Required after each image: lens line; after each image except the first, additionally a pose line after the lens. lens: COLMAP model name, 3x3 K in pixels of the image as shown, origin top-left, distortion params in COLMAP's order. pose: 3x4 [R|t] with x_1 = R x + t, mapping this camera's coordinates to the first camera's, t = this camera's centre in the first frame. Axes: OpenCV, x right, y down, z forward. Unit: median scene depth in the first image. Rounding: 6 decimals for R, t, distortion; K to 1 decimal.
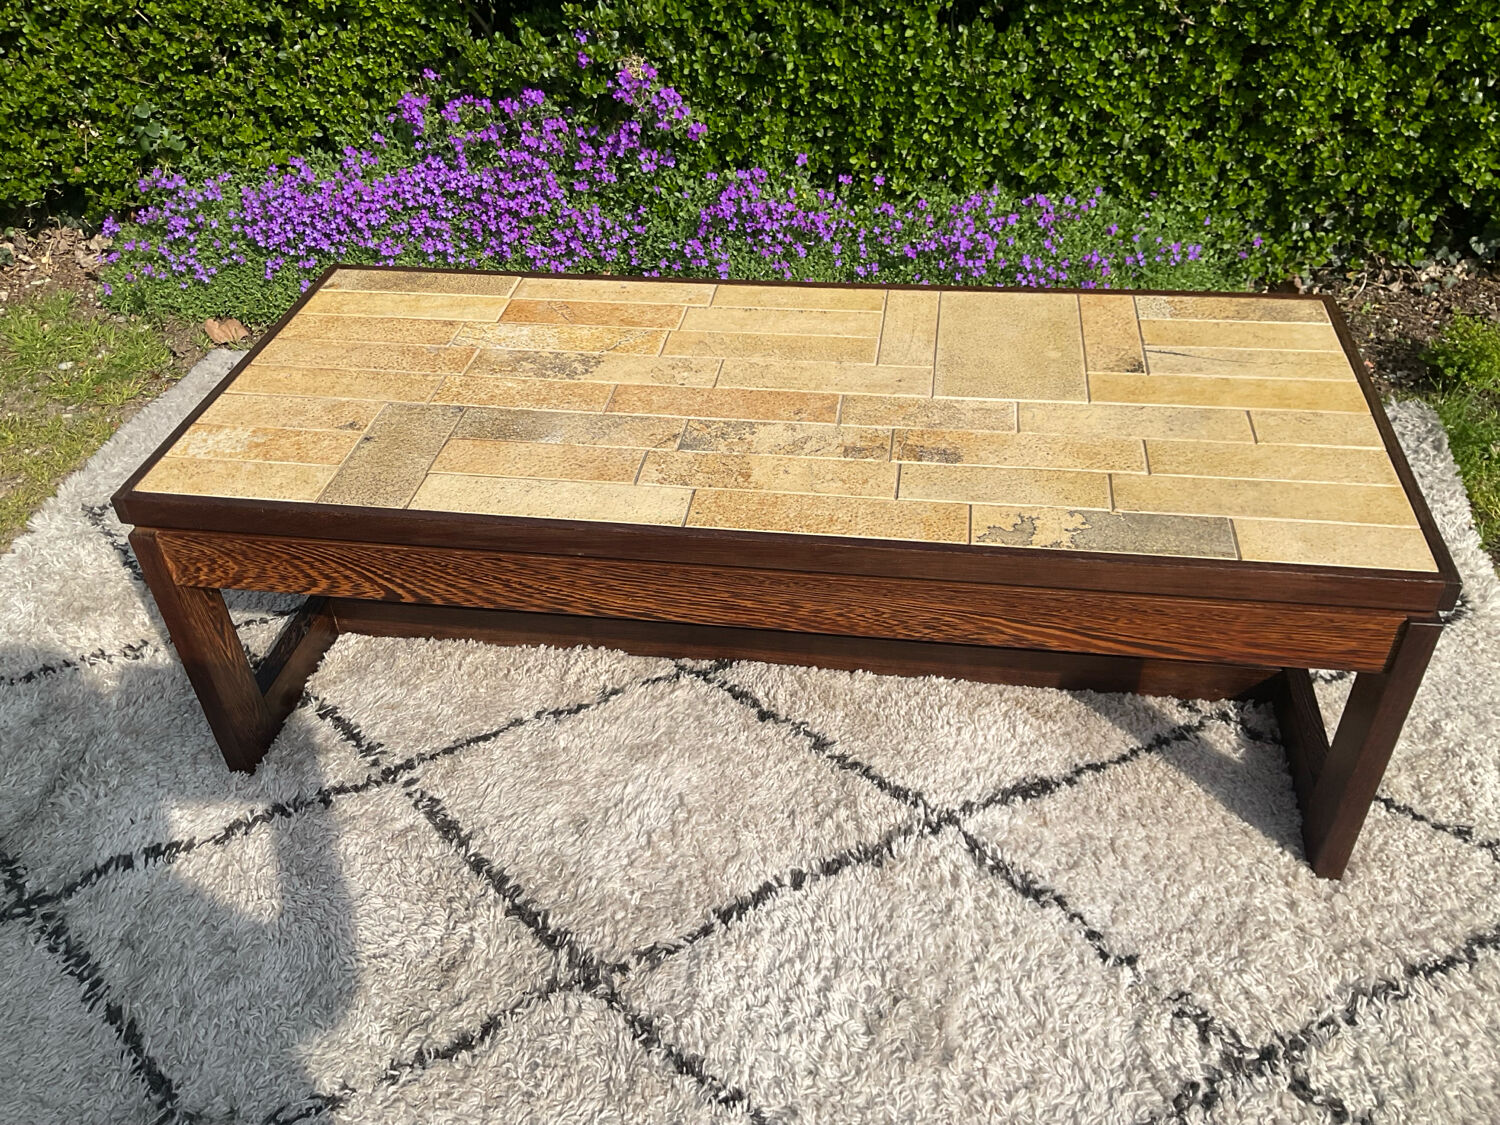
lens RADIAL K [[1244.3, 0, 746.6], [0, 1244.3, 566.9], [0, 0, 1]] dist [0.079038, -0.150175]
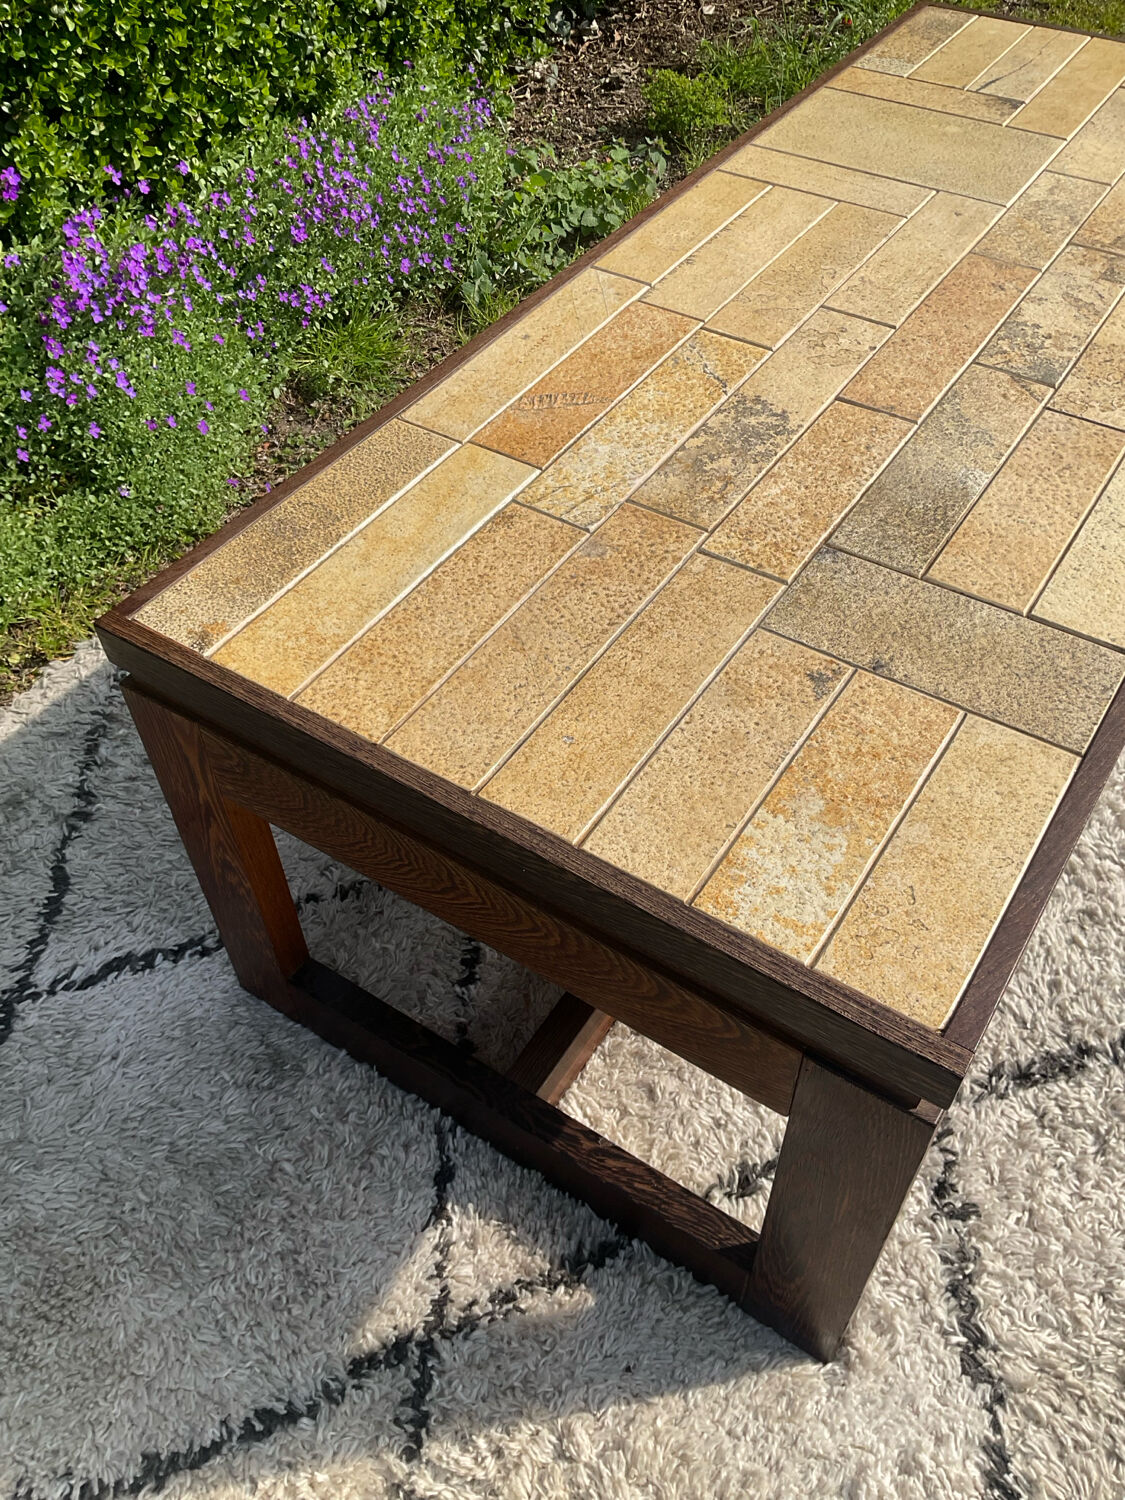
lens RADIAL K [[1244.3, 0, 558.7], [0, 1244.3, 739.6], [0, 0, 1]] dist [0.079038, -0.150175]
pose [[0.415752, -0.648882, 0.637262, -0.654479], [0.568710, 0.732283, 0.374608, -0.324824], [-0.709732, 0.206673, 0.673474, 0.671805]]
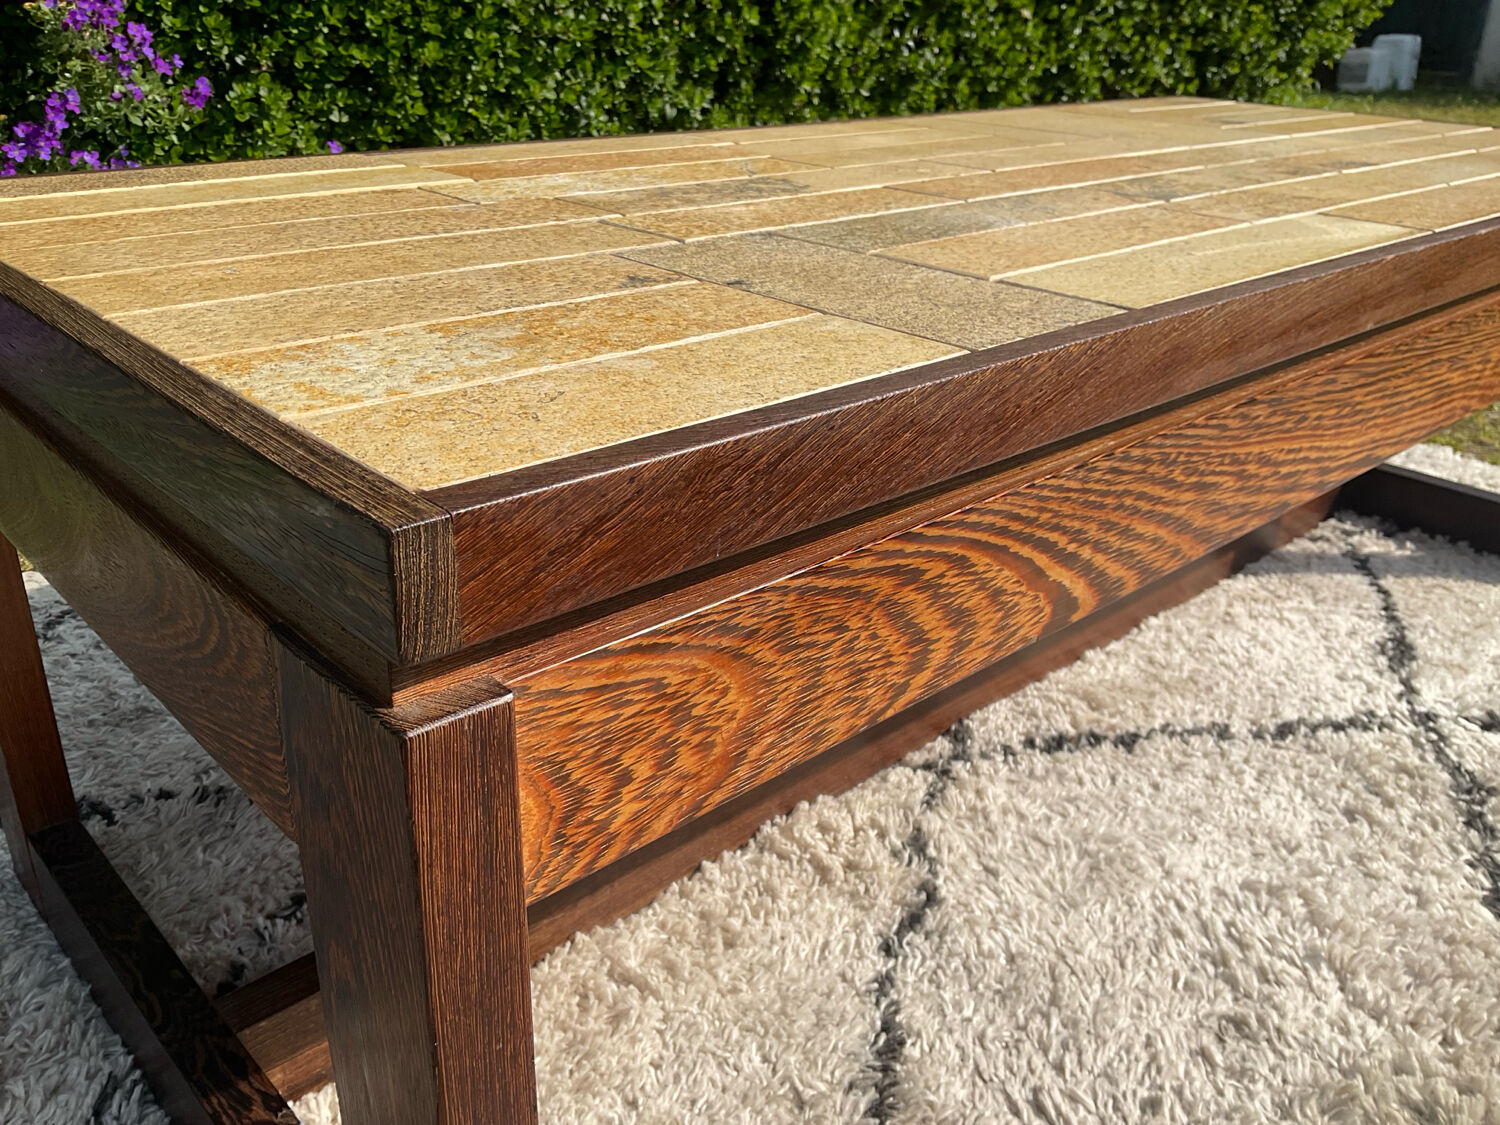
lens RADIAL K [[1244.3, 0, 745.2], [0, 1244.3, 563.4], [0, 0, 1]] dist [0.079038, -0.150175]
pose [[0.613579, -0.276531, 0.739630, -0.530559], [0.448909, 0.892742, -0.038628, -0.014564], [-0.649617, 0.355728, 0.671905, 0.713759]]
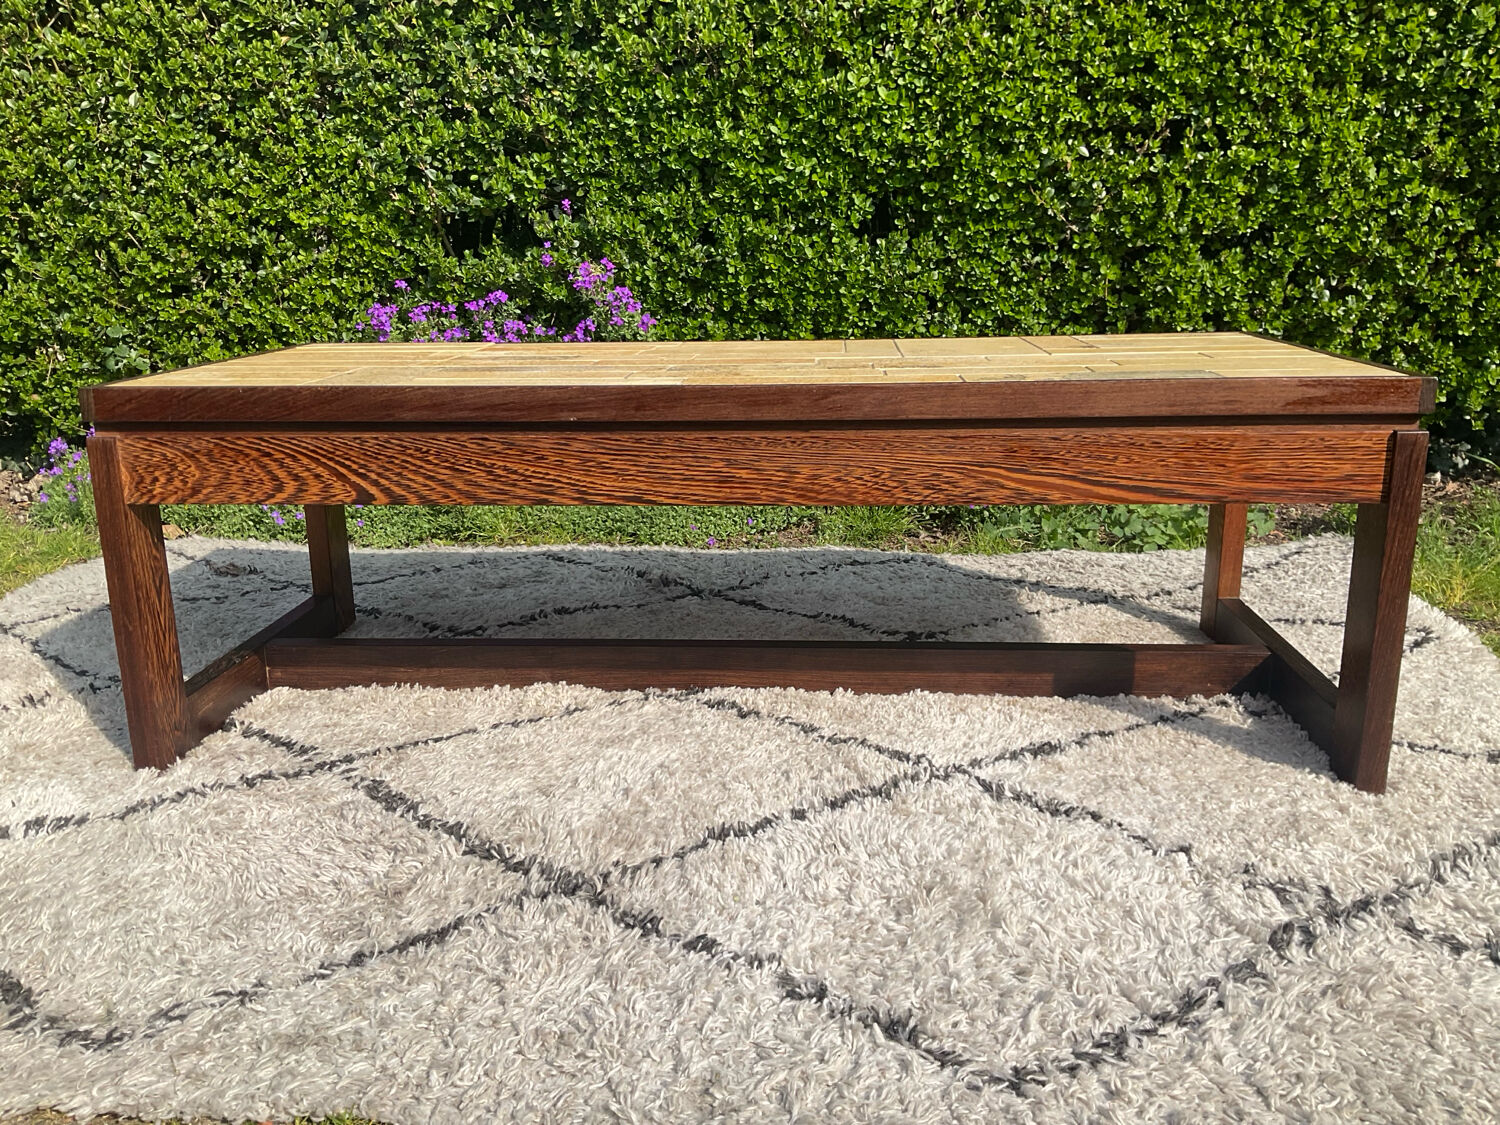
lens RADIAL K [[1244.3, 0, 746.9], [0, 1244.3, 565.6], [0, 0, 1]] dist [0.079038, -0.150175]
pose [[0.996112, 0.002182, 0.088066, -0.068111], [0.034016, 0.912629, -0.407371, 0.411094], [-0.081261, 0.408783, 0.909007, 0.117919]]
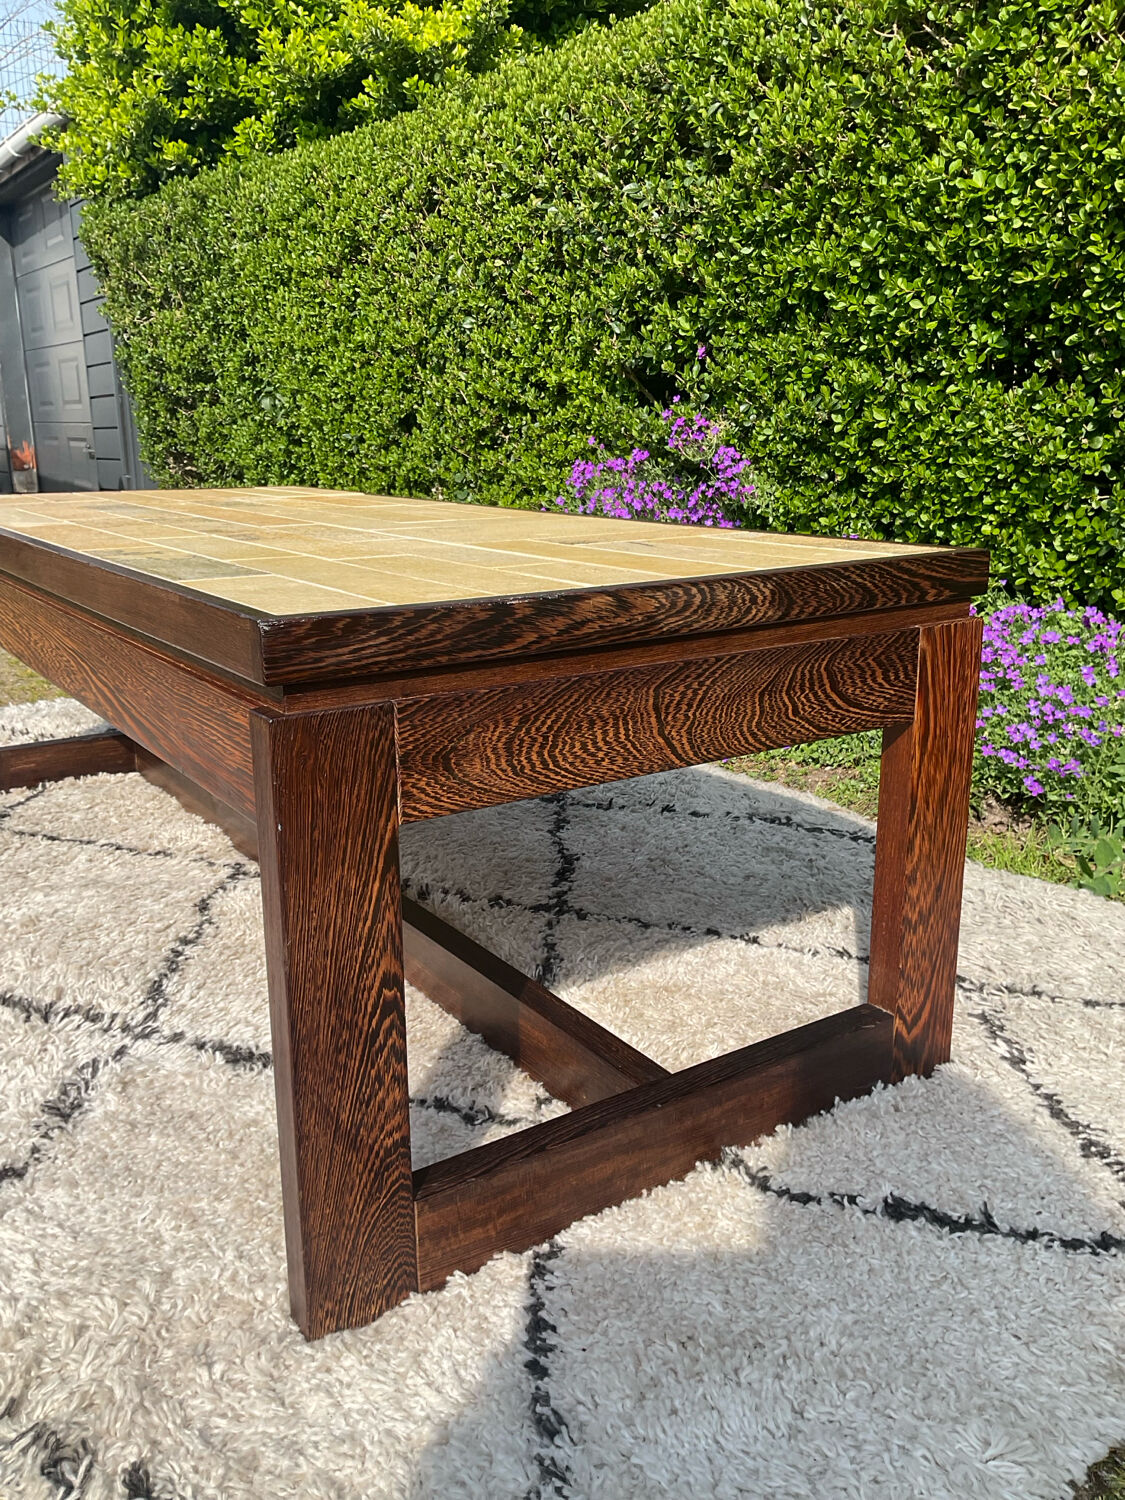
lens RADIAL K [[1244.3, 0, 566.3], [0, 1244.3, 730.8], [0, 0, 1]] dist [0.079038, -0.150175]
pose [[0.682678, 0.210086, -0.699868, 0.774815], [-0.472818, 0.857250, -0.203876, 0.077780], [0.557130, 0.470092, 0.684558, 0.524298]]
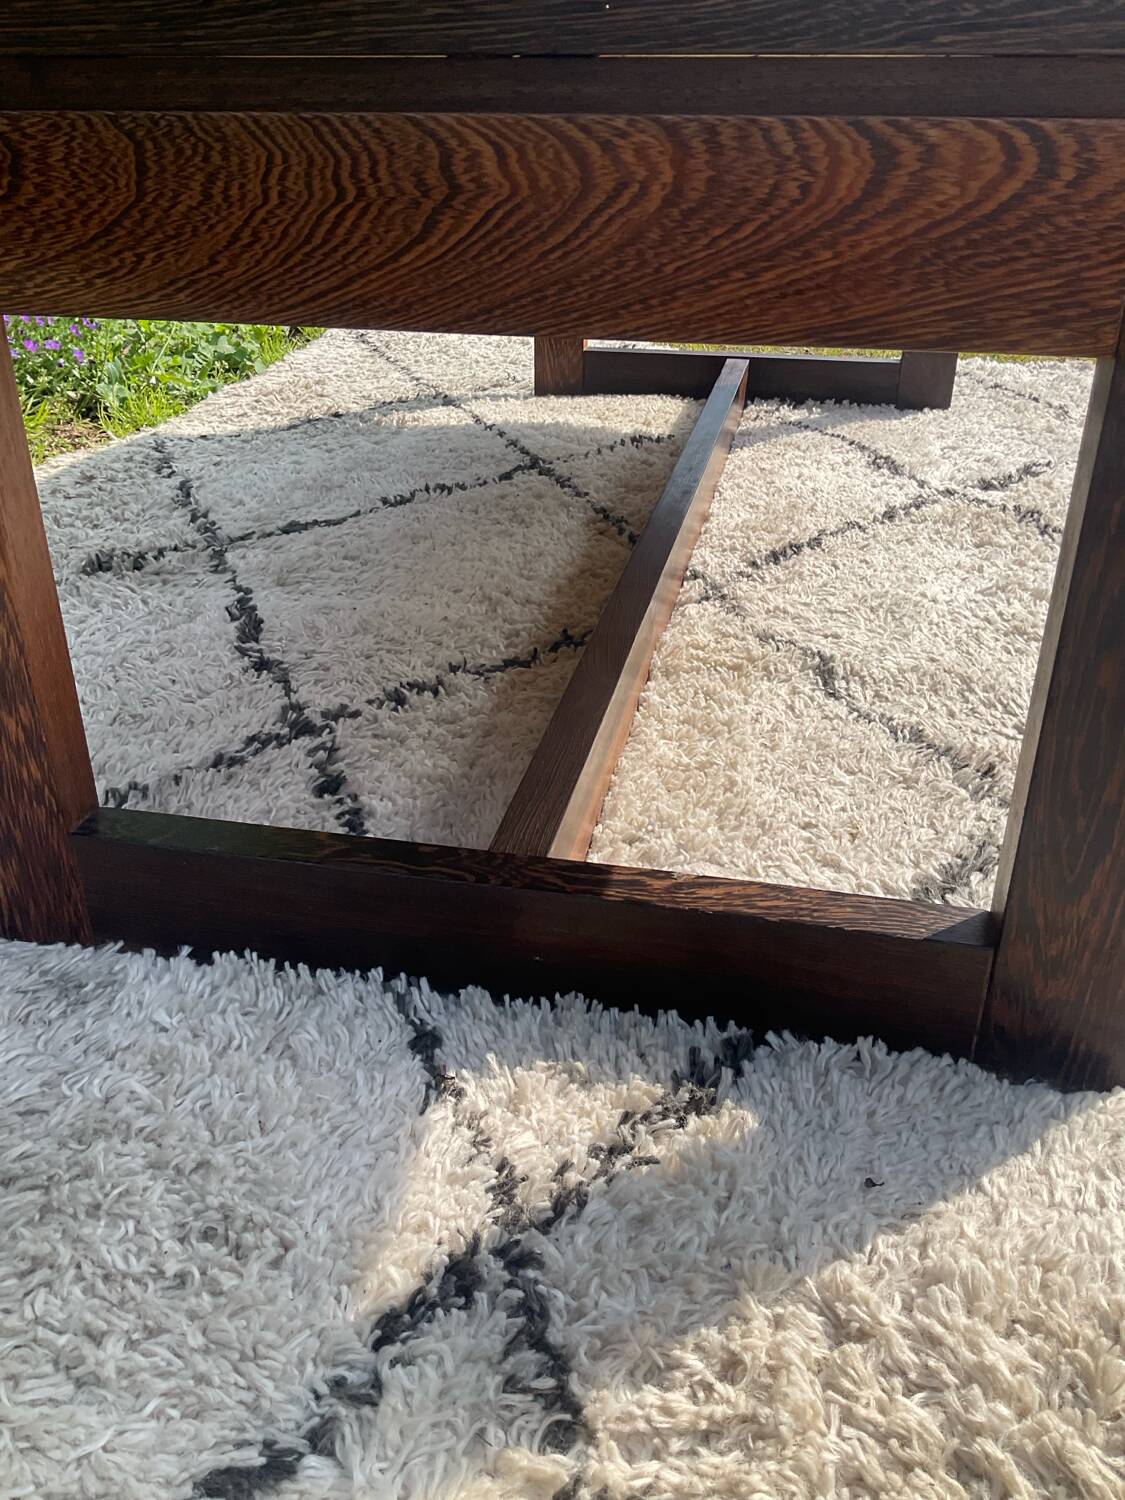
lens RADIAL K [[1244.3, 0, 558.4], [0, 1244.3, 741.8], [0, 0, 1]] dist [0.079038, -0.150175]
pose [[0.053213, -0.423492, 0.904336, -0.705426], [0.618256, 0.725142, 0.303198, -0.108300], [-0.784174, 0.542976, 0.300413, 0.998422]]
